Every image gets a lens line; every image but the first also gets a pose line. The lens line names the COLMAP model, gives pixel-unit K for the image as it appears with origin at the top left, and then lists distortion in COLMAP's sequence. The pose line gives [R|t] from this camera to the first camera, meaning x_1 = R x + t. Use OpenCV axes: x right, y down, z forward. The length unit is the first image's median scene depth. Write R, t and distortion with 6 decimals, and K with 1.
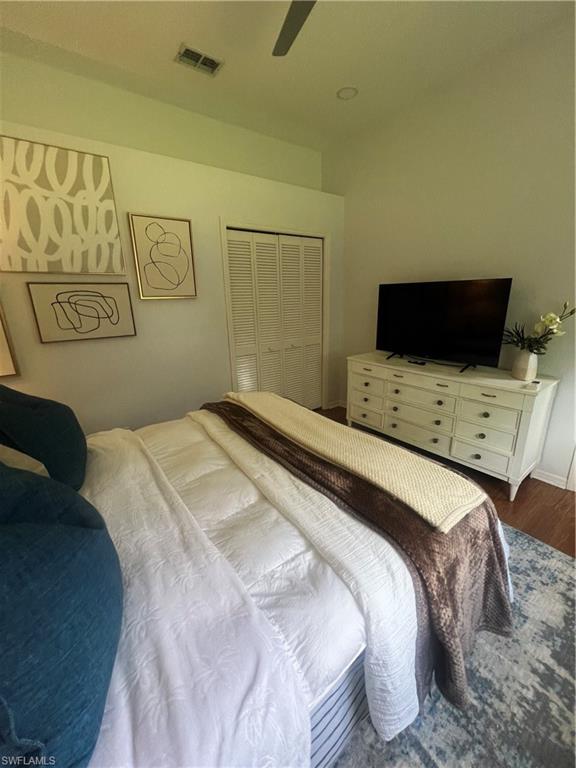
lens RADIAL K [[309.0, 0, 288.6], [0, 309.0, 382.5], [0, 0, 1]] dist [-0.001186, 0.000508]
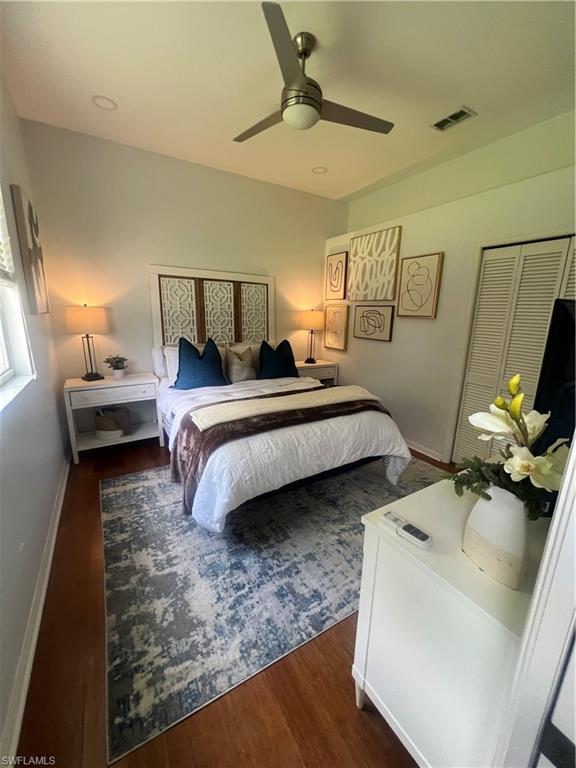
lens RADIAL K [[308.8, 0, 286.7], [0, 308.8, 384.9], [0, 0, 1]] dist [0.000284, -0.000410]
pose [[-0.106031, 0.247652, -0.963029, 1.198110], [-0.297458, 0.916240, 0.268371, -0.253014], [0.948829, 0.314916, -0.023484, 0.770695]]
